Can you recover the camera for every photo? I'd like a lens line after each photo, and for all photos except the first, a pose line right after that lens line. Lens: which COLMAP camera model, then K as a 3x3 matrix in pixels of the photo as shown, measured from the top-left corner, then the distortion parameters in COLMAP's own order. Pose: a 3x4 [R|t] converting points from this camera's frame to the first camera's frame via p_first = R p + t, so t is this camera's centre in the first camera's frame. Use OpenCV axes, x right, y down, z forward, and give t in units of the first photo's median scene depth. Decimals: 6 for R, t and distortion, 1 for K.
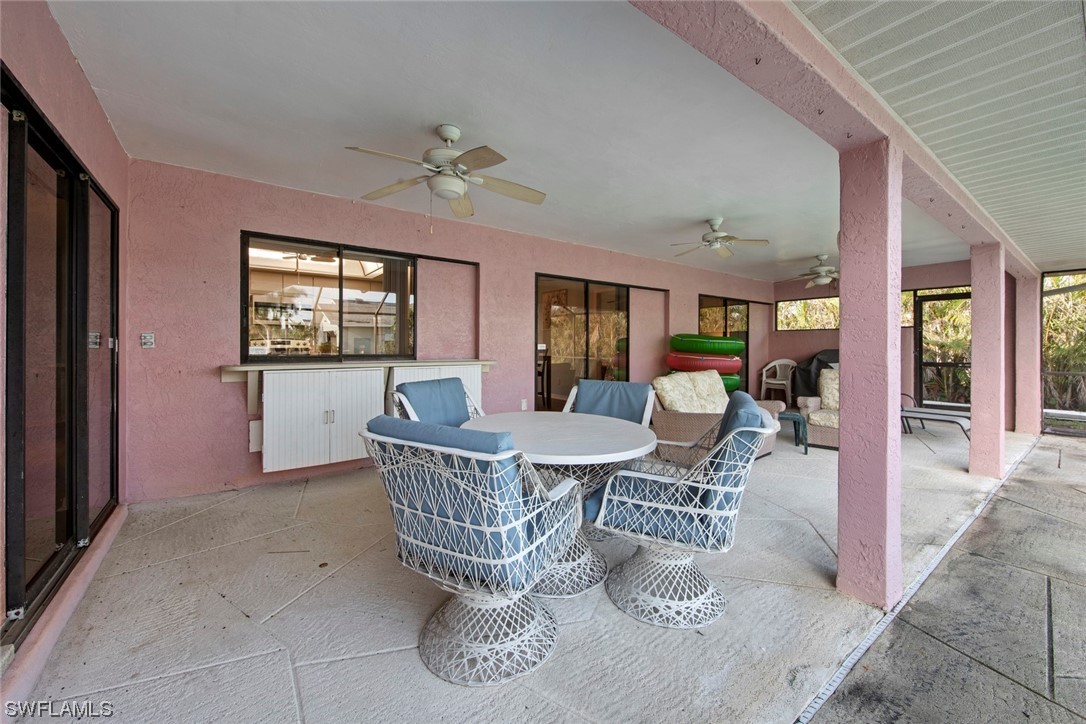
lens RADIAL K [[421.6, 0, 545.2], [0, 421.6, 351.4], [0, 0, 1]] dist [0.007107, -0.002623]
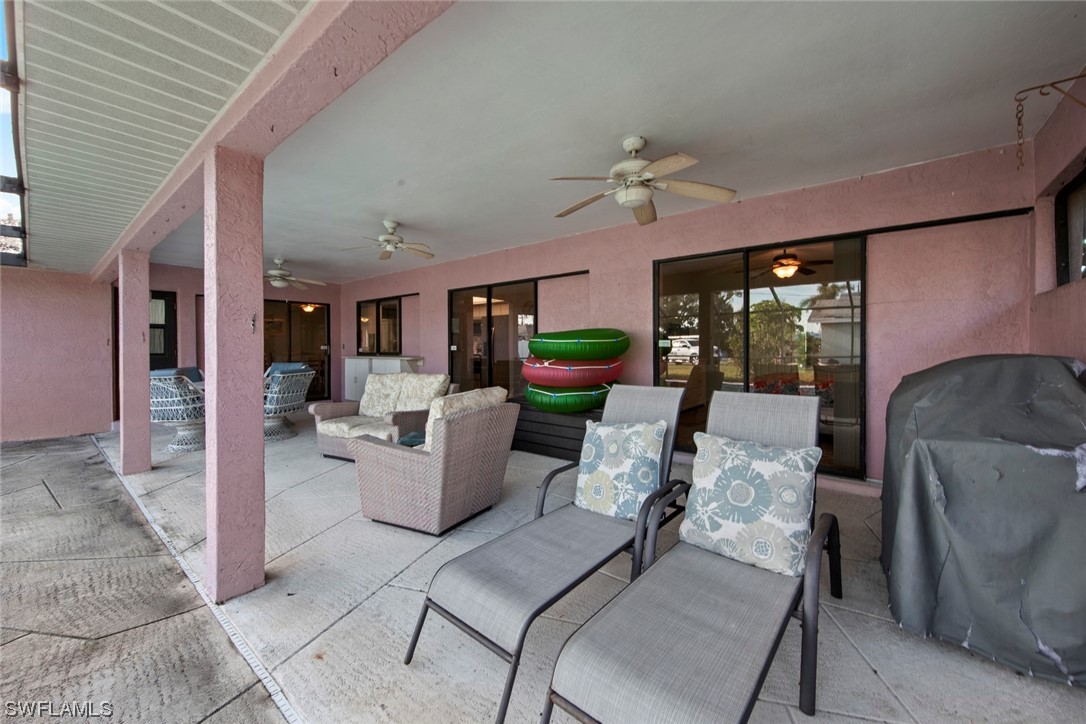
lens RADIAL K [[421.6, 0, 545.9], [0, 421.6, 354.2], [0, 0, 1]] dist [0.007107, -0.002623]
pose [[0.236826, 0.010860, -0.971492, 2.192454], [-0.001505, 0.999940, 0.010811, -0.012301], [0.971551, -0.001098, 0.236828, 1.665976]]
